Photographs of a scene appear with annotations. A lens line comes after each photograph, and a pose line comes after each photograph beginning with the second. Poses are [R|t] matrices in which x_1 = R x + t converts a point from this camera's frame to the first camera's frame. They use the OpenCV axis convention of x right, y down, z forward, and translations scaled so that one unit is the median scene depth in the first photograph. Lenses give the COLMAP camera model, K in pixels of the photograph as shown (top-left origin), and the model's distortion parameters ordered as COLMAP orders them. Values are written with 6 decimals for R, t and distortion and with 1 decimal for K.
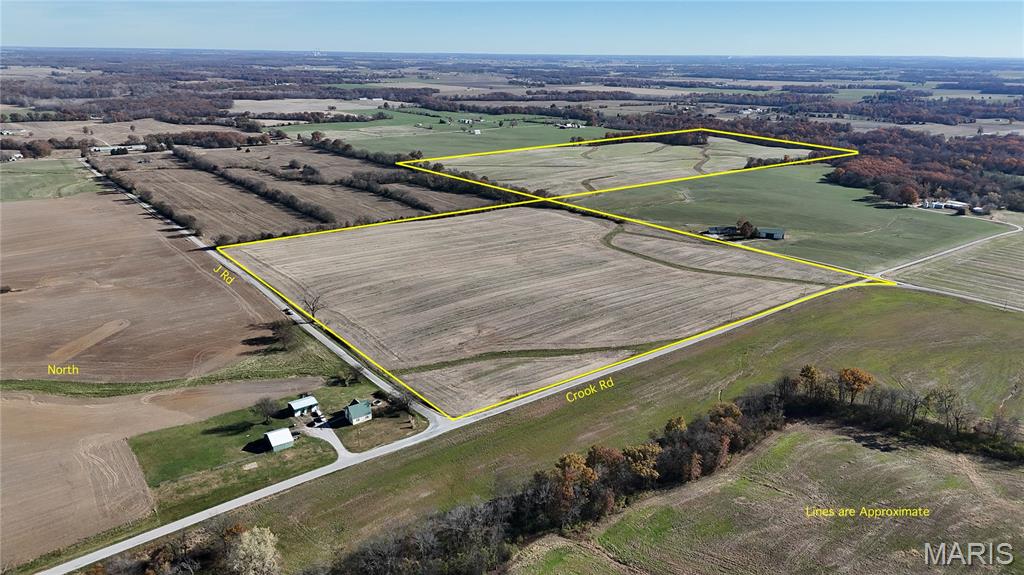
lens RADIAL K [[712.0, 0, 513.3], [0, 712.0, 289.7], [0, 0, 1]] dist [0.086096, -0.089843]
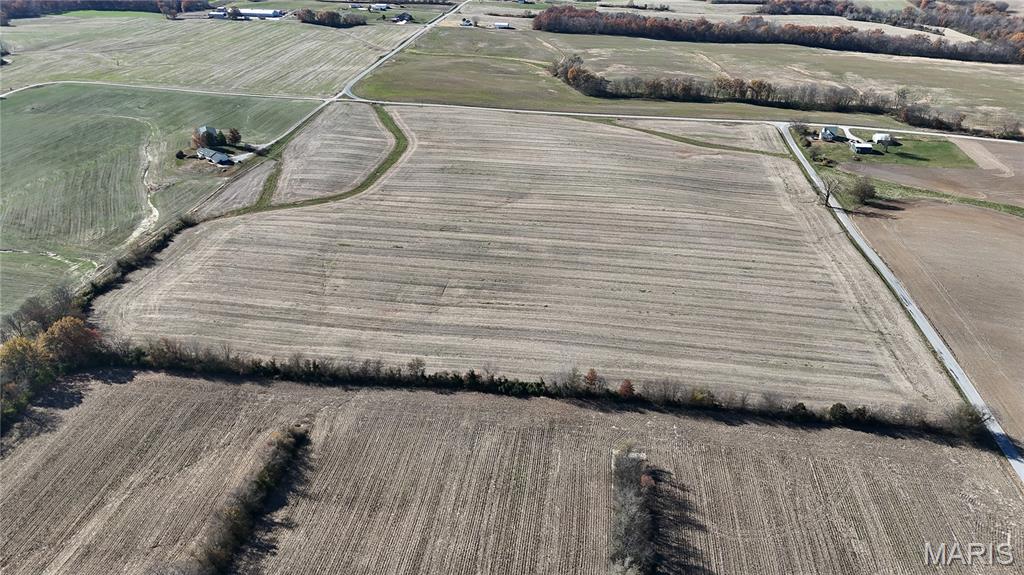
lens RADIAL K [[712.0, 0, 513.3], [0, 712.0, 289.7], [0, 0, 1]] dist [0.086096, -0.089843]
pose [[-0.713717, -0.351454, 0.605879, -0.307868], [0.208056, 0.719588, 0.662500, -0.302801], [-0.668821, 0.598894, -0.440460, 0.904990]]
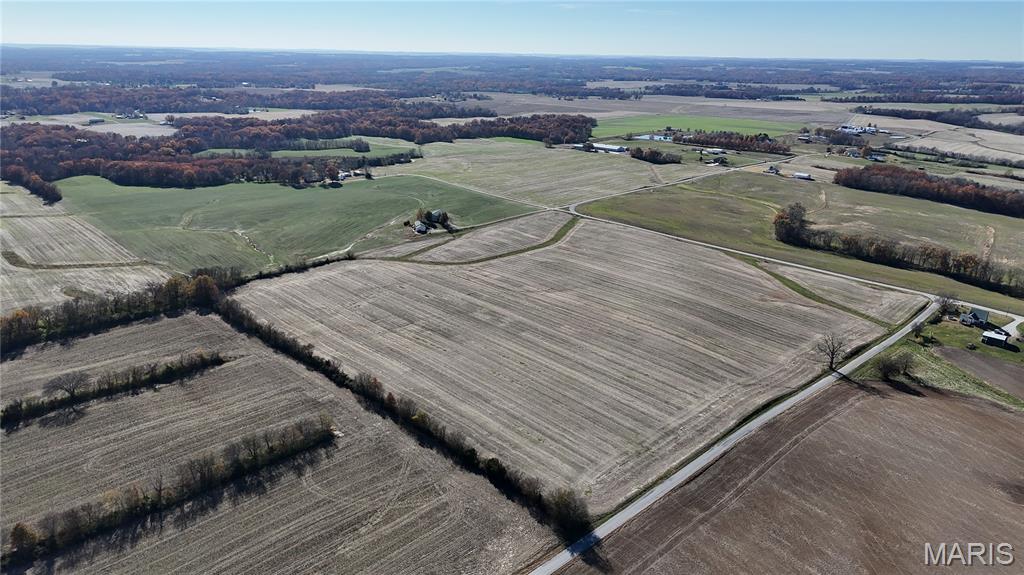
lens RADIAL K [[712.0, 0, 513.3], [0, 712.0, 289.7], [0, 0, 1]] dist [0.086096, -0.089843]
pose [[-0.119919, -0.325465, 0.937919, -0.526333], [0.299016, 0.889026, 0.346730, -0.235916], [-0.946683, 0.322032, -0.009292, 0.691182]]
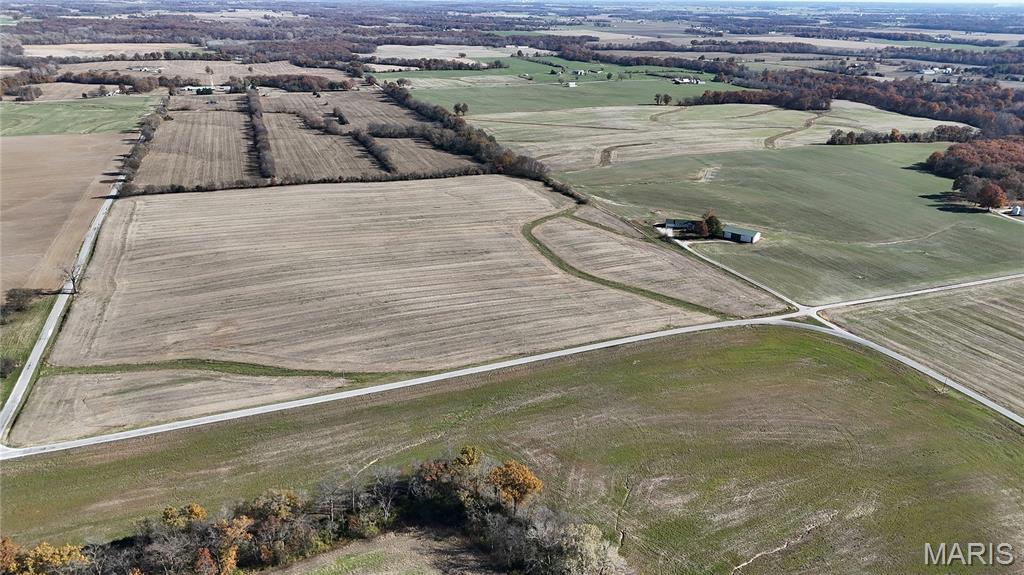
lens RADIAL K [[715.3, 0, 513.2], [0, 715.3, 284.1], [0, 0, 1]] dist [0.075310, -0.069684]
pose [[0.960476, 0.108818, -0.256211, 0.242588], [-0.094141, 0.993171, 0.068906, -0.040780], [0.261959, -0.042062, 0.964162, 0.140579]]
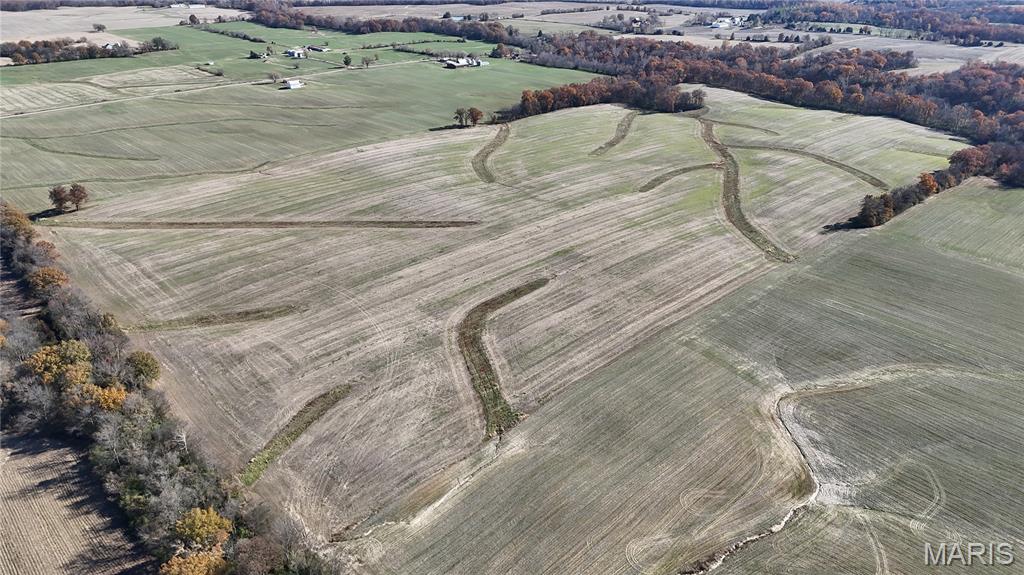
lens RADIAL K [[715.3, 0, 513.2], [0, 715.3, 284.1], [0, 0, 1]] dist [0.075310, -0.069684]
pose [[0.993512, -0.056998, 0.098416, 0.094213], [0.043751, 0.990302, 0.131864, -0.229641], [-0.104977, -0.126702, 0.986370, 0.697766]]
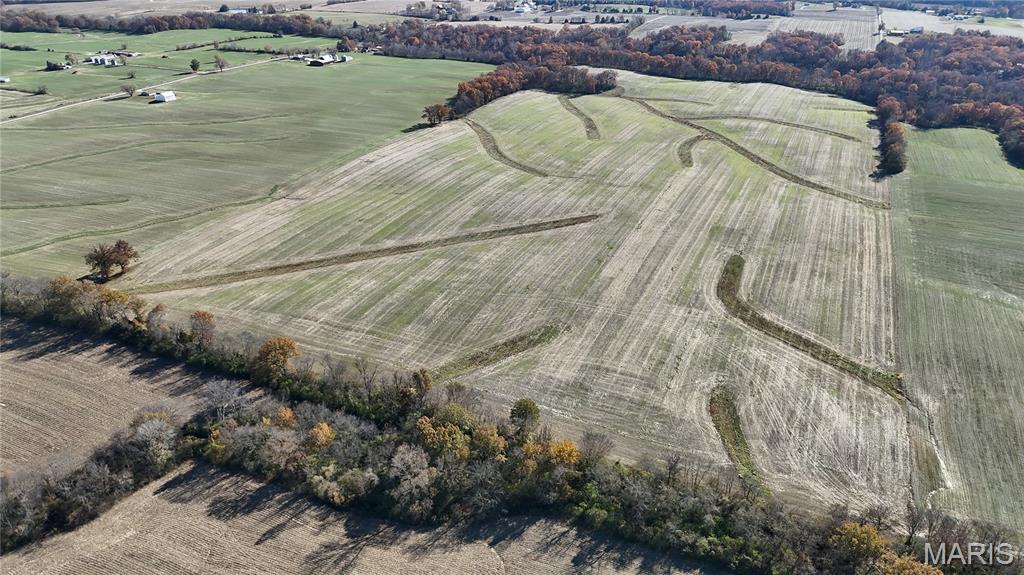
lens RADIAL K [[715.3, 0, 513.2], [0, 715.3, 284.1], [0, 0, 1]] dist [0.075310, -0.069684]
pose [[0.868335, -0.228226, 0.440348, -0.159643], [0.160841, 0.969434, 0.185276, -0.262660], [-0.469174, -0.090056, 0.878502, 0.786264]]
